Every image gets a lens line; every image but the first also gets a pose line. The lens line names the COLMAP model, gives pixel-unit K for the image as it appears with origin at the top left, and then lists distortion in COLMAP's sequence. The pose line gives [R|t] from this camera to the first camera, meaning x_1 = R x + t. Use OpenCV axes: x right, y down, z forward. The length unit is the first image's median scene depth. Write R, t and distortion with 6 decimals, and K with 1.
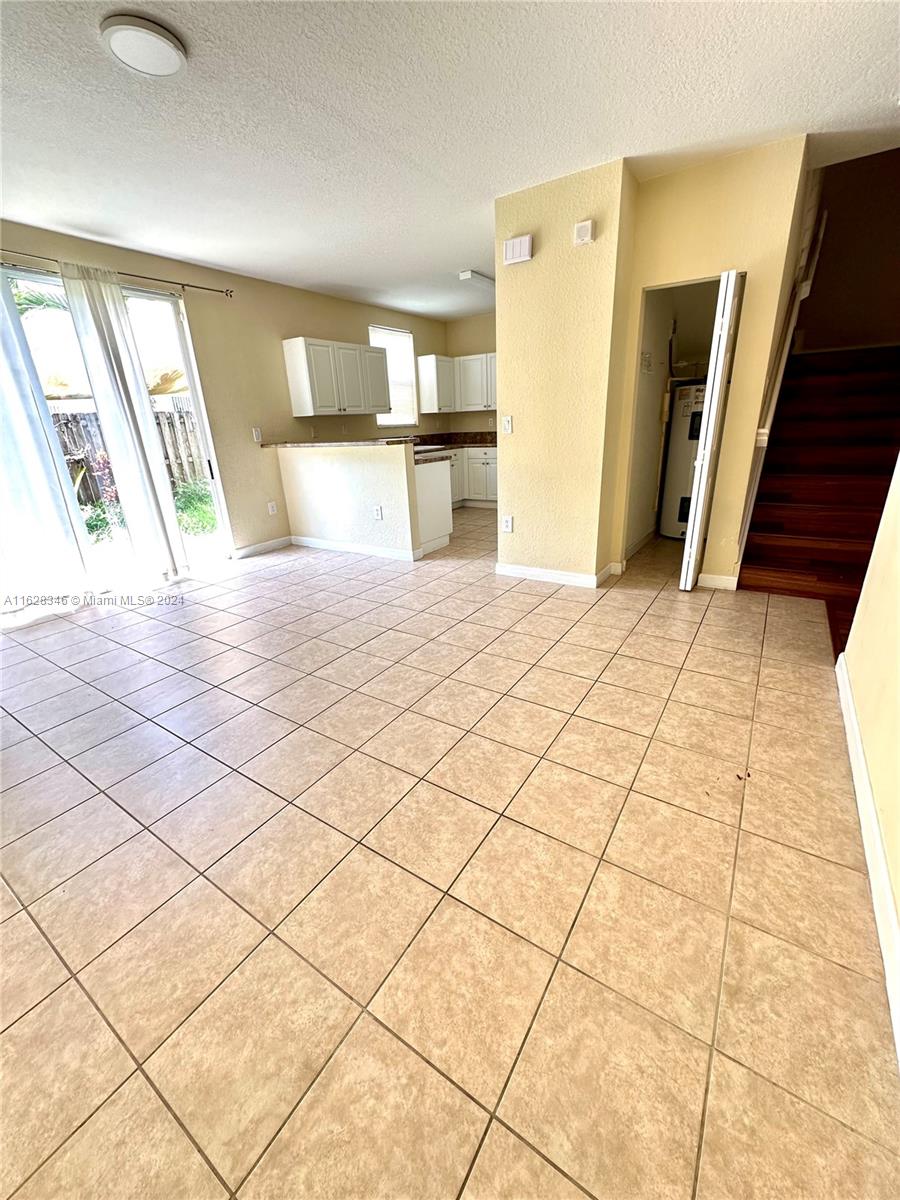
lens RADIAL K [[479.6, 0, 449.8], [0, 479.6, 601.3], [0, 0, 1]] dist [-0.001945, 0.000025]
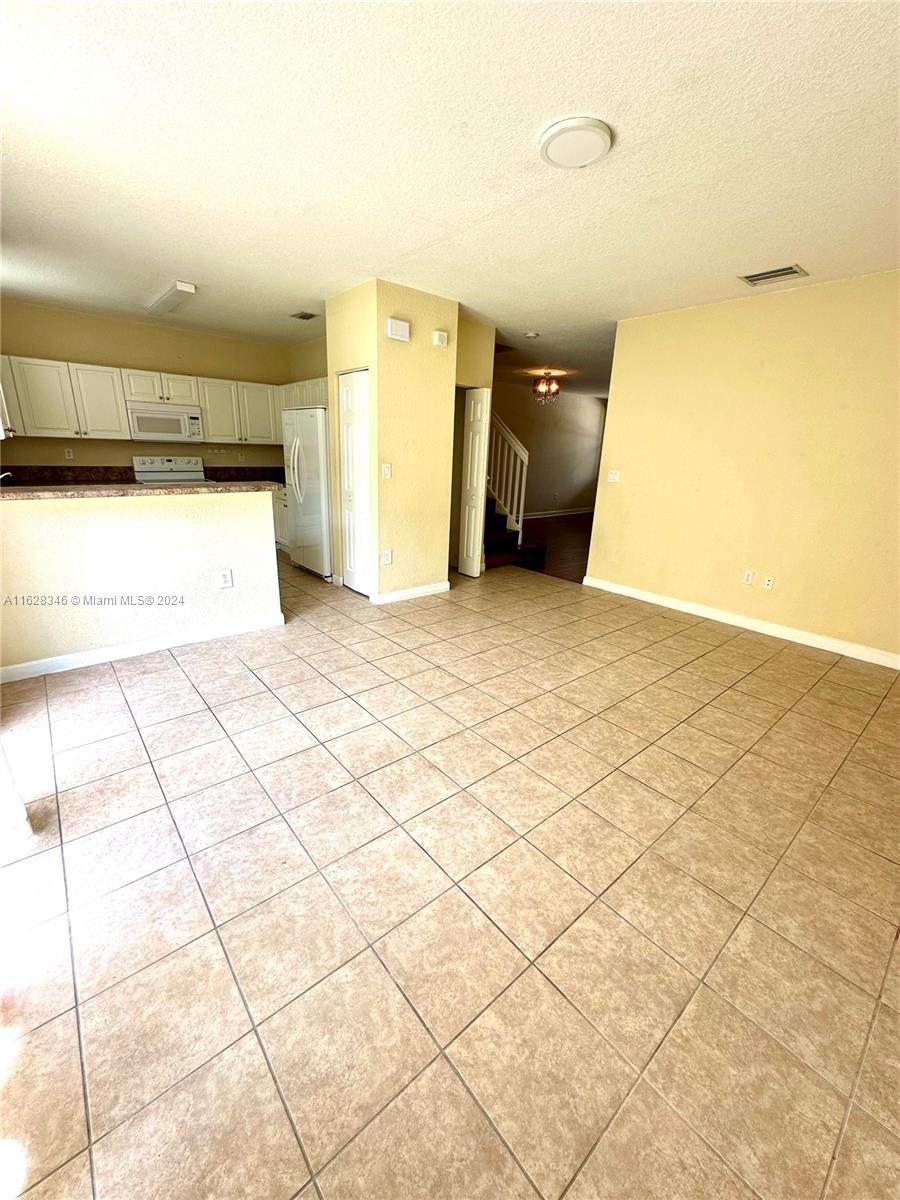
lens RADIAL K [[479.6, 0, 453.9], [0, 479.6, 600.6], [0, 0, 1]] dist [-0.001945, 0.000025]
pose [[0.270782, -0.240883, 0.932015, -1.129258], [0.294631, 0.942462, 0.157983, -0.246443], [-0.916444, 0.231821, 0.326173, 0.651150]]
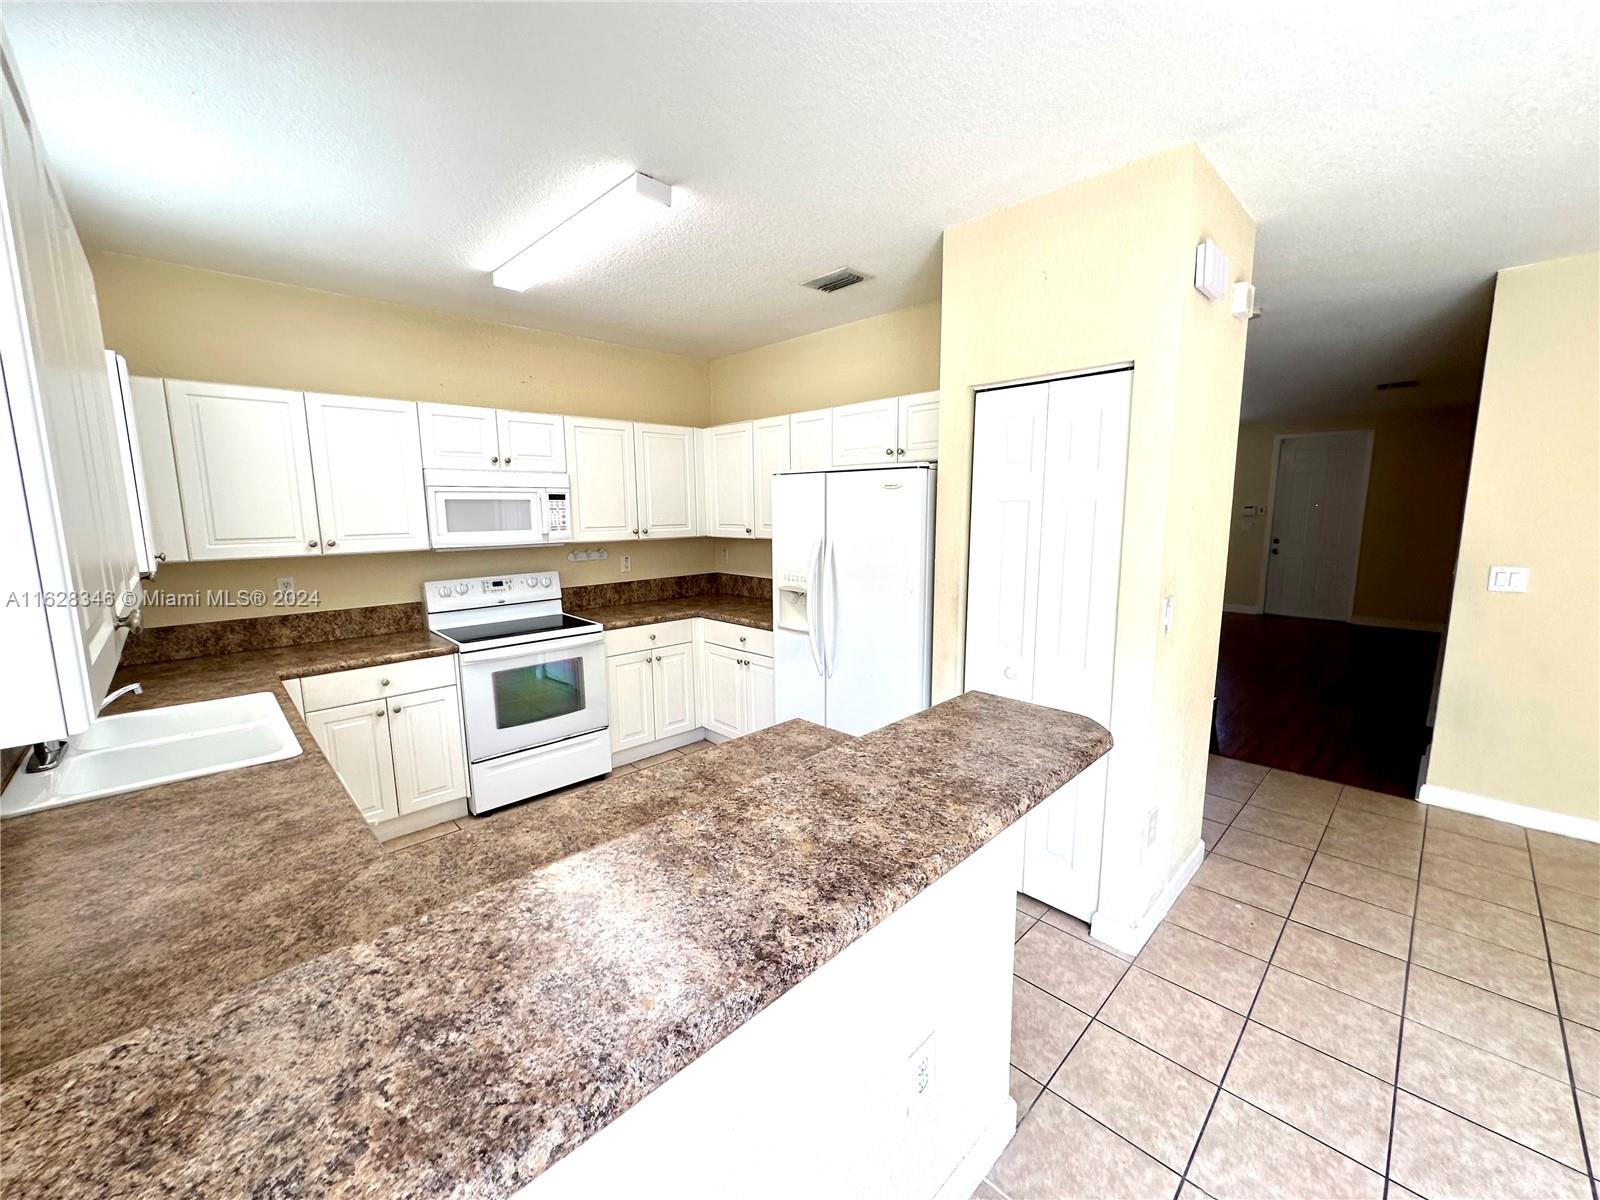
lens RADIAL K [[639.5, 0, 799.0], [0, 639.5, 598.0], [0, 0, 1]] dist [-0.001945, 0.000025]
pose [[0.206994, -0.102214, 0.972988, -0.605639], [0.346002, 0.937903, 0.024919, -0.601662], [-0.915115, 0.331497, 0.229507, 1.368705]]
